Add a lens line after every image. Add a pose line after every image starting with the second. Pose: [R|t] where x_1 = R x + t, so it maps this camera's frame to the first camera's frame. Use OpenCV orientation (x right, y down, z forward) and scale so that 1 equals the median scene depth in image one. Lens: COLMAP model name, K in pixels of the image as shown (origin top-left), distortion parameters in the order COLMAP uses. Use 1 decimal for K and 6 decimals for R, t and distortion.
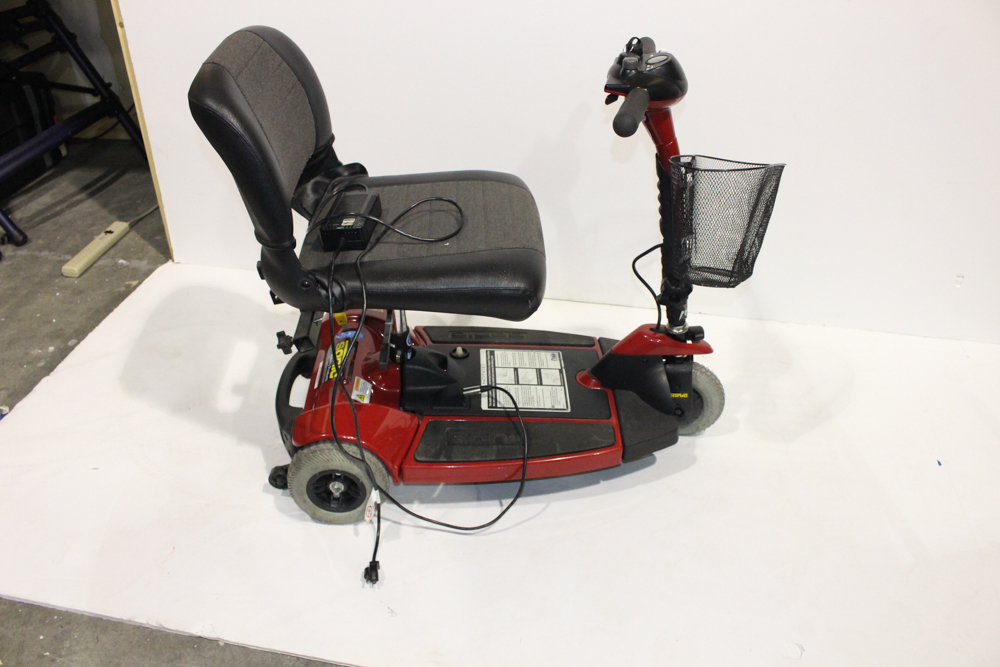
lens RADIAL K [[829.2, 0, 494.1], [0, 829.2, 335.9], [0, 0, 1]] dist [-0.137205, 0.098894]
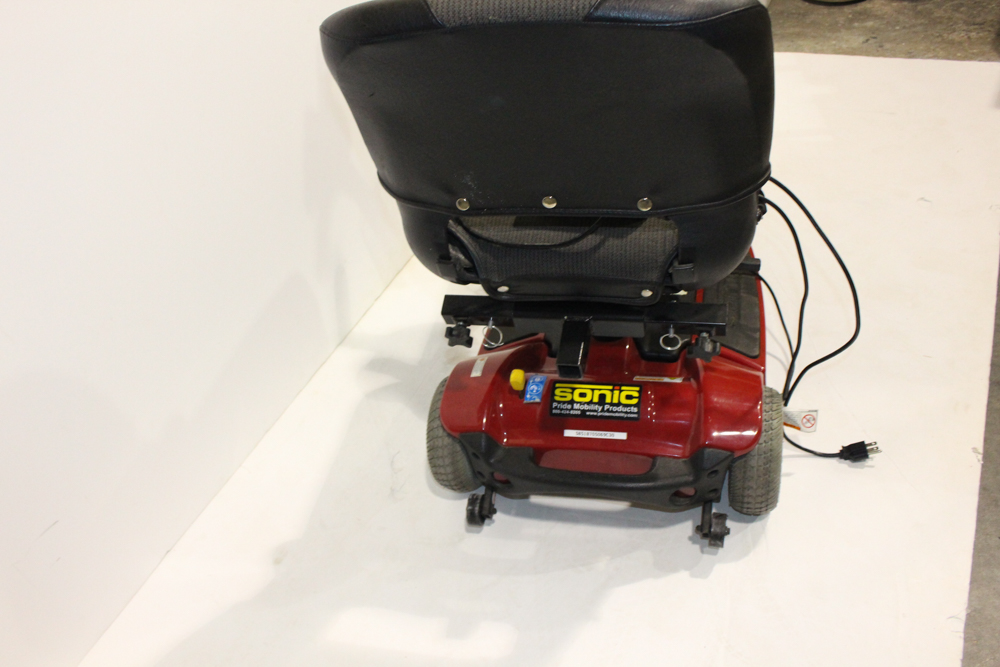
lens RADIAL K [[865.9, 0, 493.4], [0, 865.9, 337.9], [0, 0, 1]] dist [-0.101313, 0.061423]
pose [[0.246478, -0.668024, 0.702134, -0.677048], [0.667536, 0.642248, 0.376714, -0.331473], [-0.702598, 0.375848, 0.604230, 0.572194]]
